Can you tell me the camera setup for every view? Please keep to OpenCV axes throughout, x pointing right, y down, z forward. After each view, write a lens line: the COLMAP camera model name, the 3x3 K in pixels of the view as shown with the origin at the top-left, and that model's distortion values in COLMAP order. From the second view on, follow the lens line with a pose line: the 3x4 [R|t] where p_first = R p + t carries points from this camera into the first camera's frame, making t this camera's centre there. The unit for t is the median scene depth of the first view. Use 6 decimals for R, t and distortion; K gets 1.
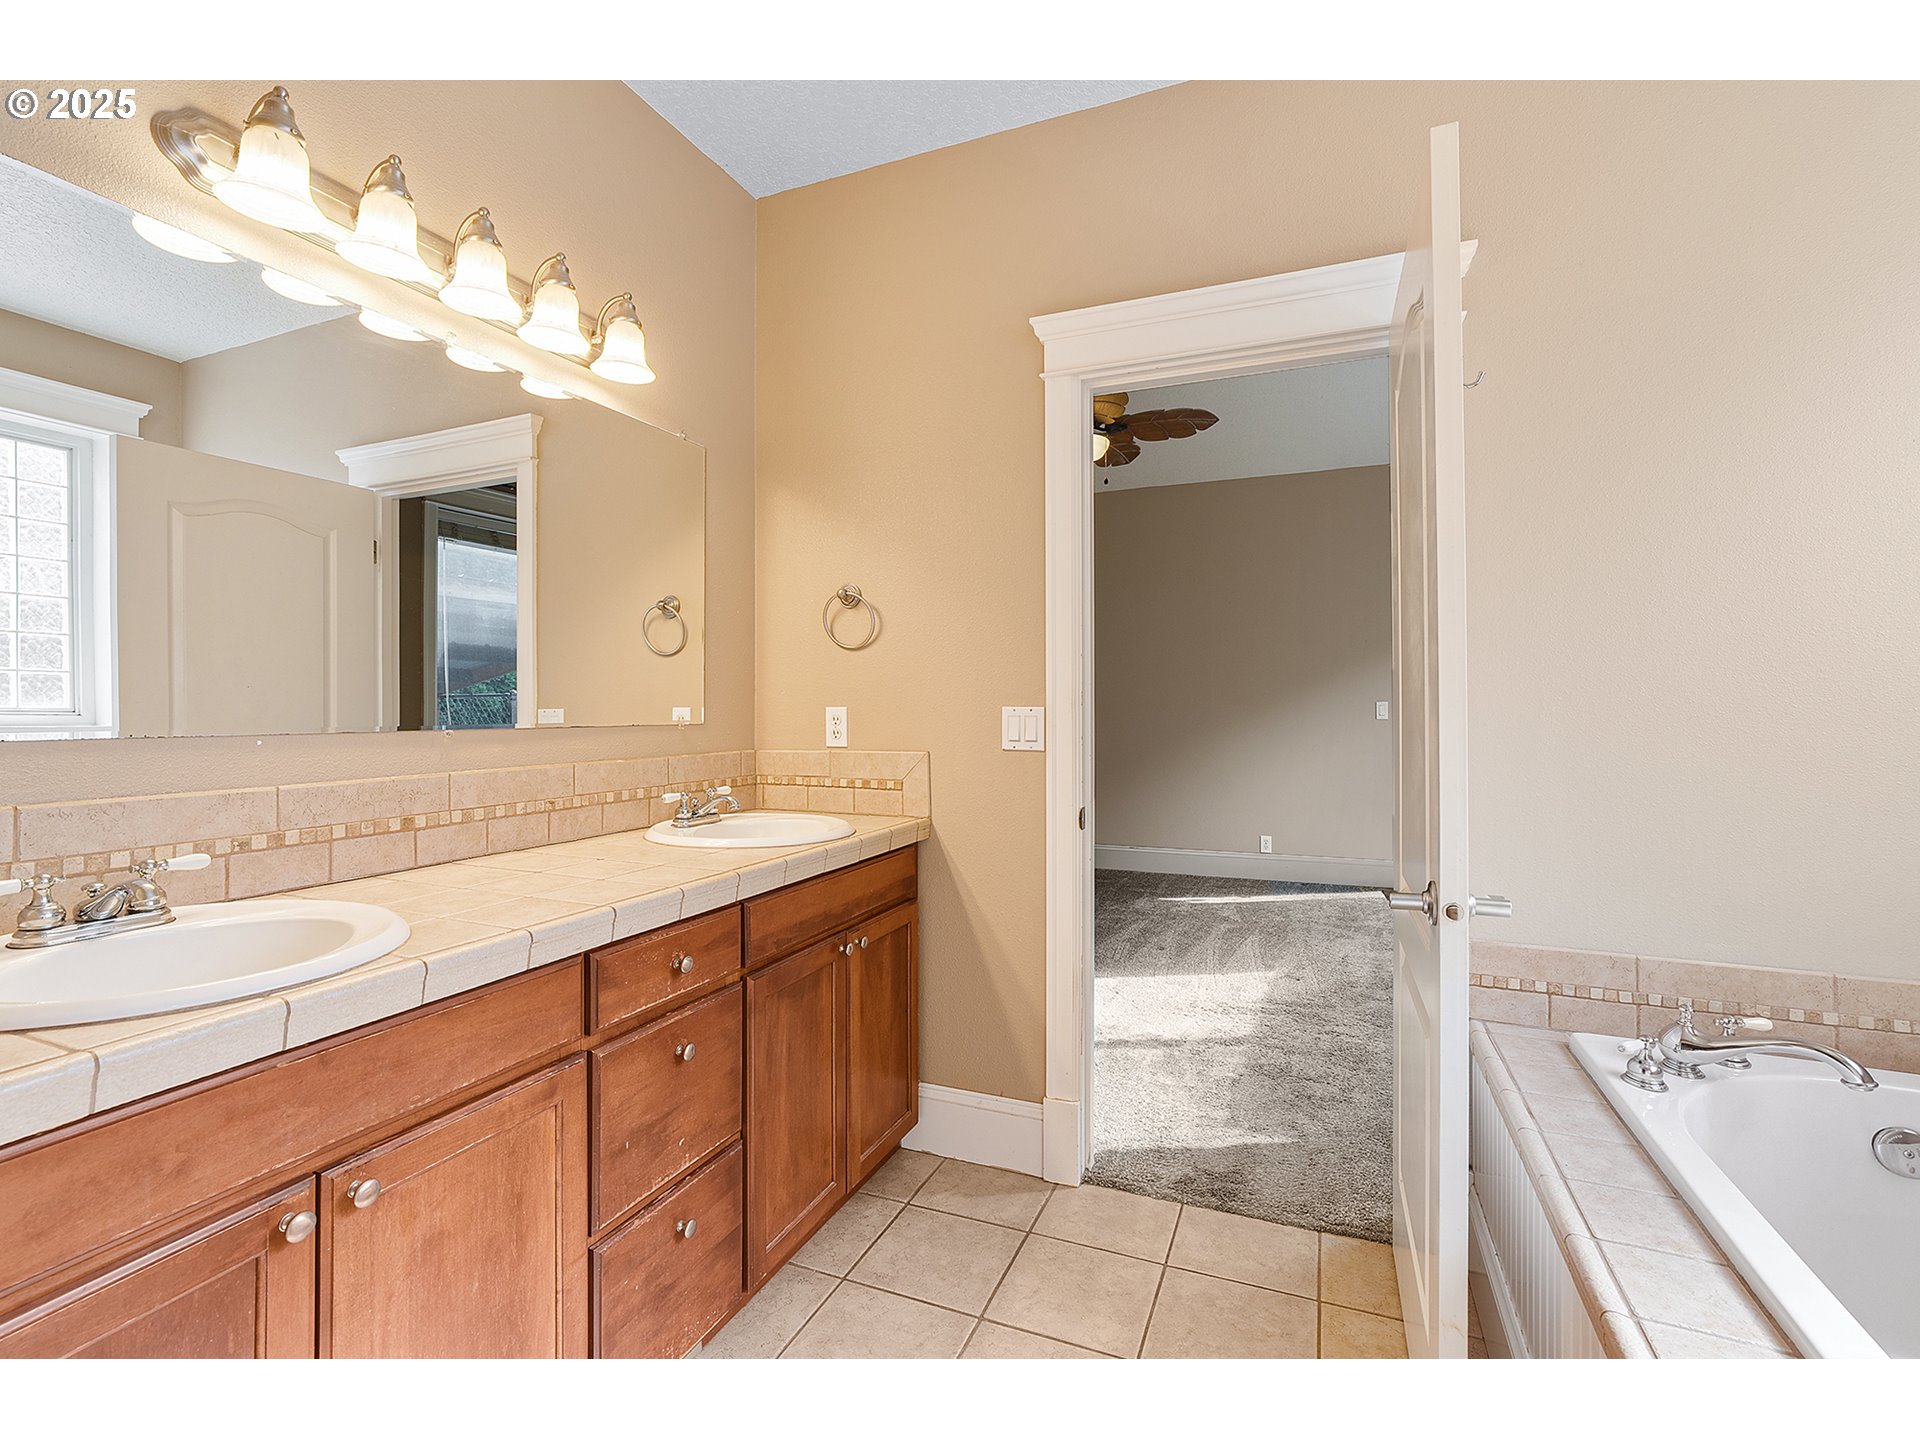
lens RADIAL K [[883.6, 0, 961.2], [0, 883.6, 712.6], [0, 0, 1]] dist [-0.011307, 0.007339]
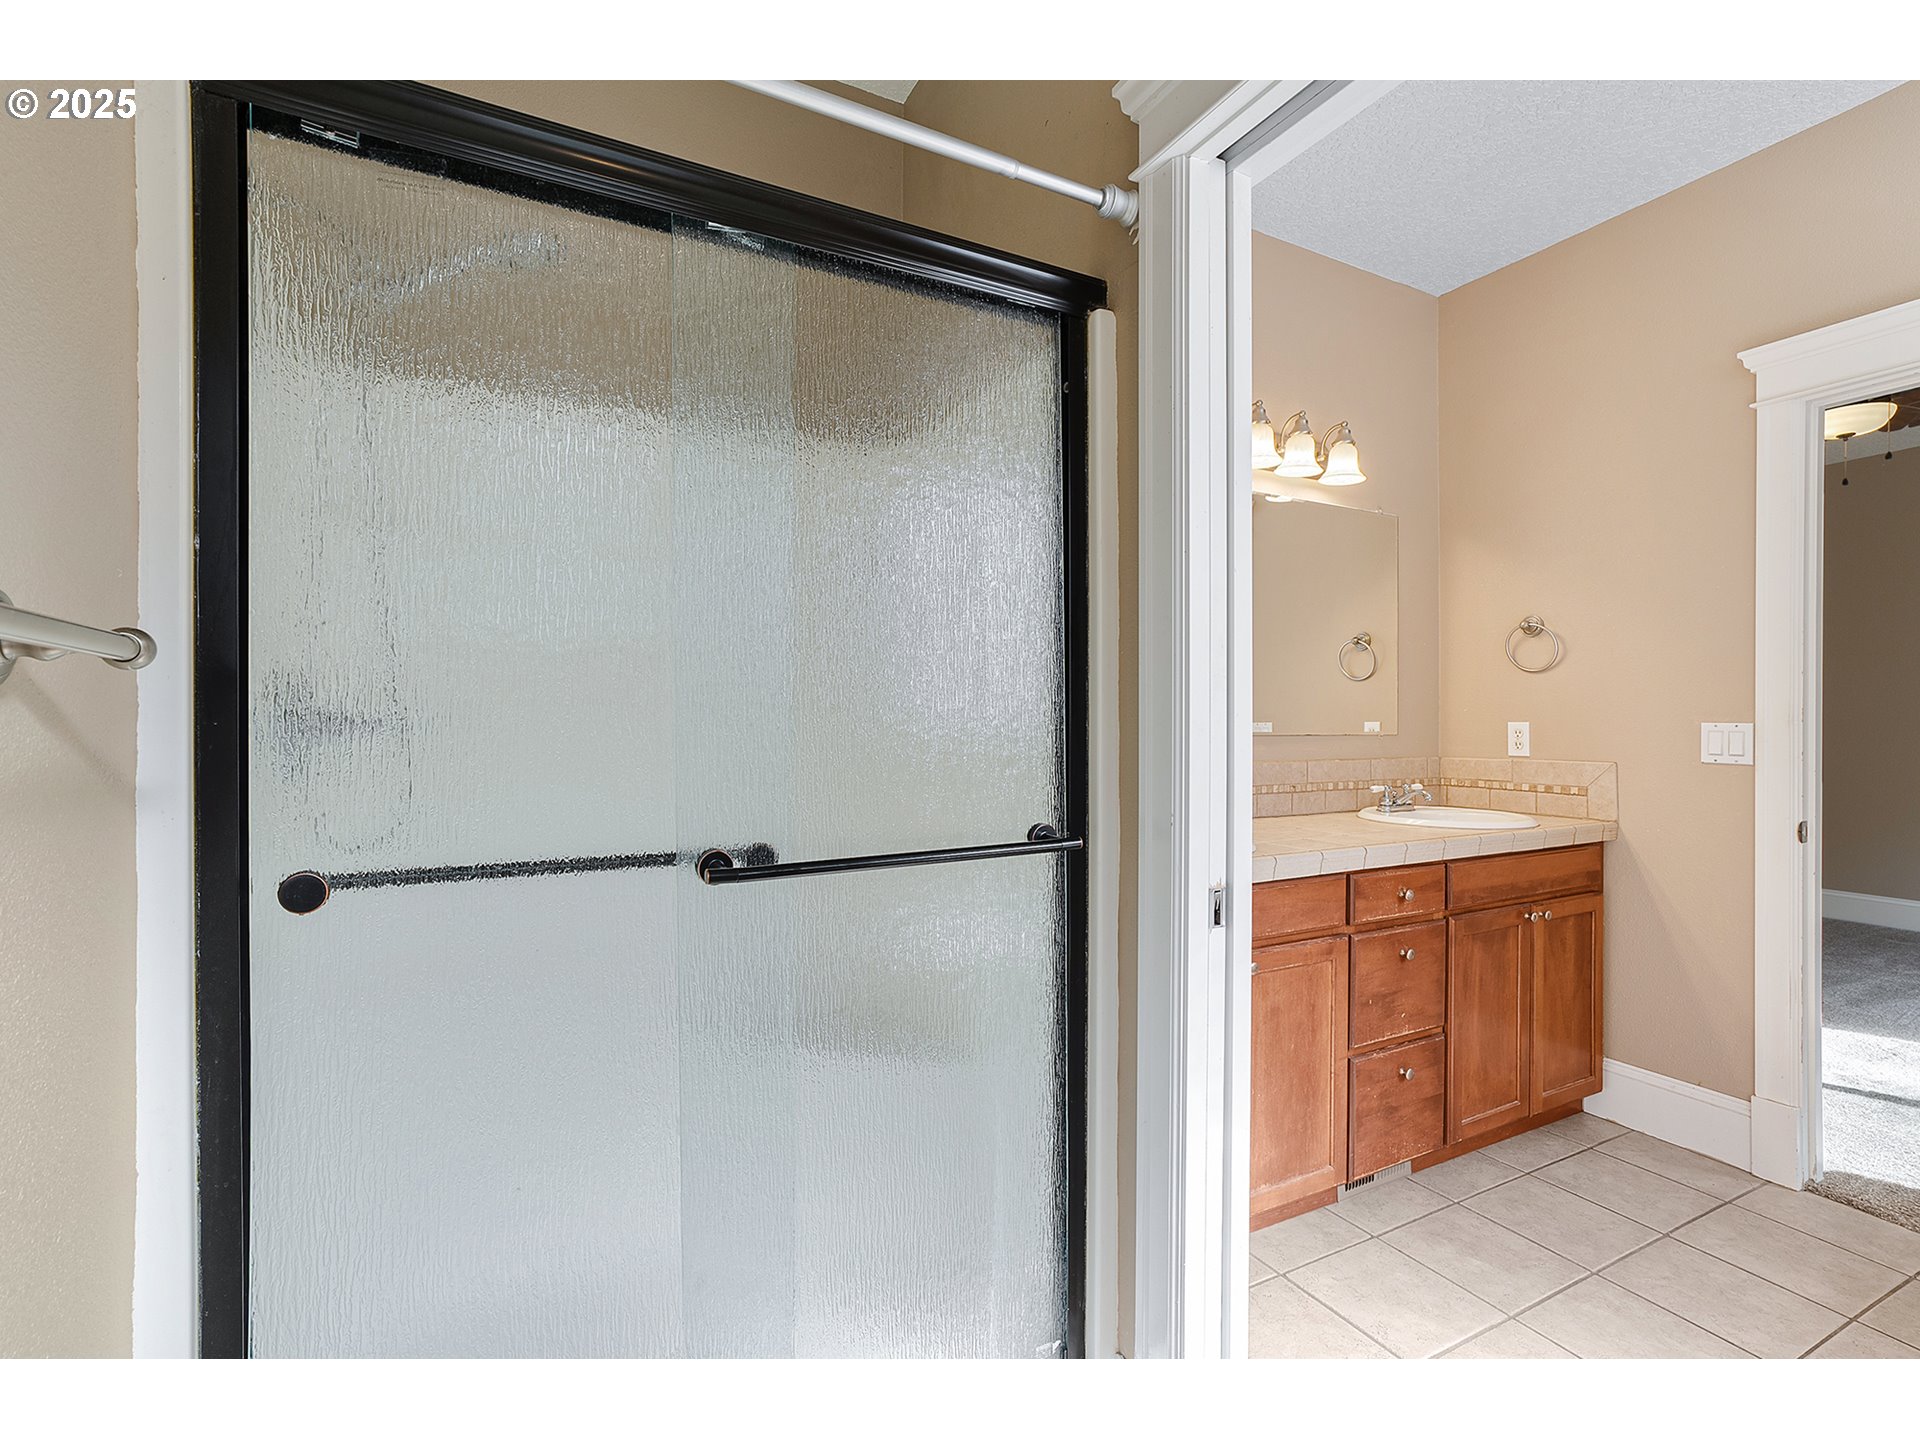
lens RADIAL K [[883.6, 0, 956.4], [0, 883.6, 718.6], [0, 0, 1]] dist [-0.011307, 0.007339]
pose [[0.770741, 0.002621, -0.637143, 0.033472], [-0.006726, 0.999969, -0.004023, -0.001353], [0.637113, 0.007386, 0.770735, -0.448914]]
